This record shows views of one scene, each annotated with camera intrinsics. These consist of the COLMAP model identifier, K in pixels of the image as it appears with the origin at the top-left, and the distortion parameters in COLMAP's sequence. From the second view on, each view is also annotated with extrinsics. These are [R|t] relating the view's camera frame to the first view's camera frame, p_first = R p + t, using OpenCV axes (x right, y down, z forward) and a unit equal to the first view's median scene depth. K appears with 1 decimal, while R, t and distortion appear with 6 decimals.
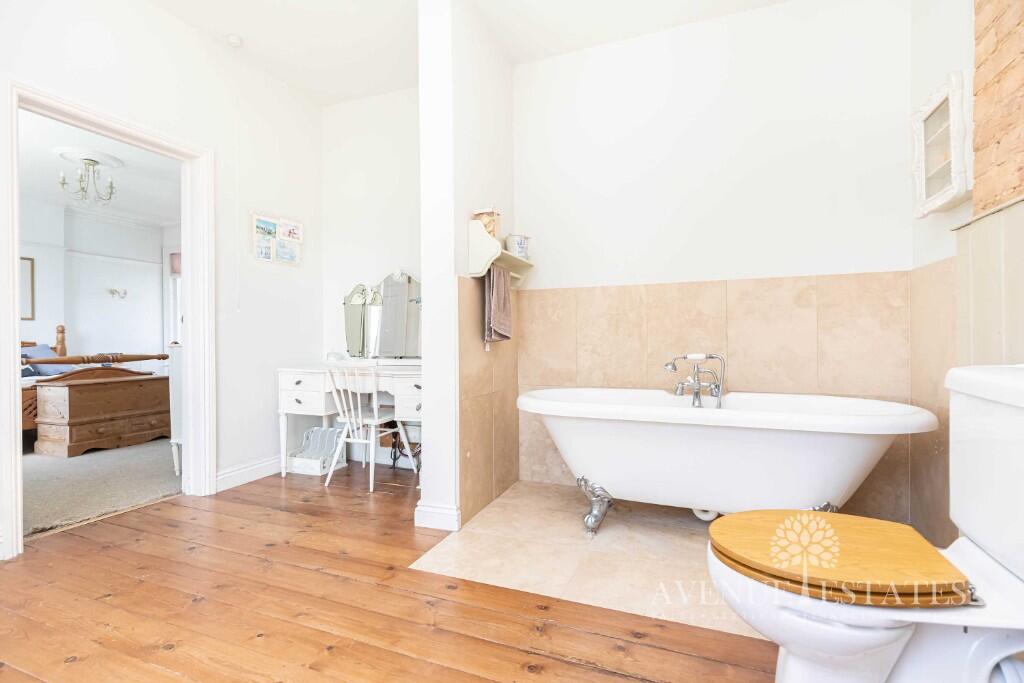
lens RADIAL K [[467.9, 0, 514.8], [0, 467.9, 342.0], [0, 0, 1]] dist [0.000554, -0.000052]
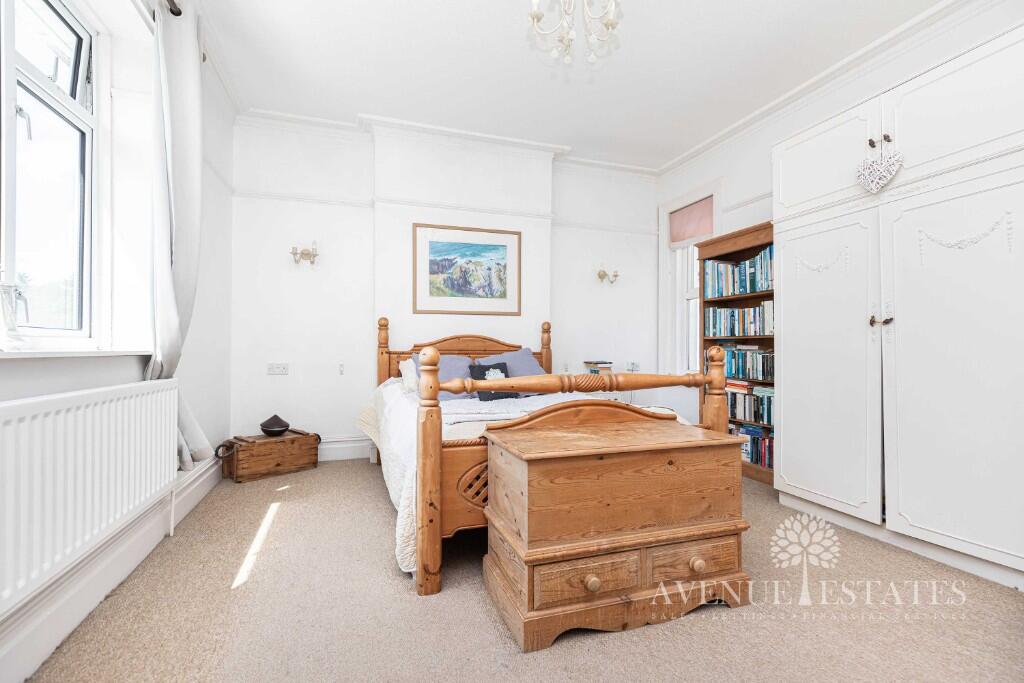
lens RADIAL K [[467.9, 0, 513.0], [0, 467.9, 342.3], [0, 0, 1]] dist [0.000554, -0.000052]
pose [[0.637630, 0.003763, -0.770334, -0.589554], [-0.010498, 0.999938, -0.003805, -0.001211], [0.770271, 0.010513, 0.637630, 0.659399]]
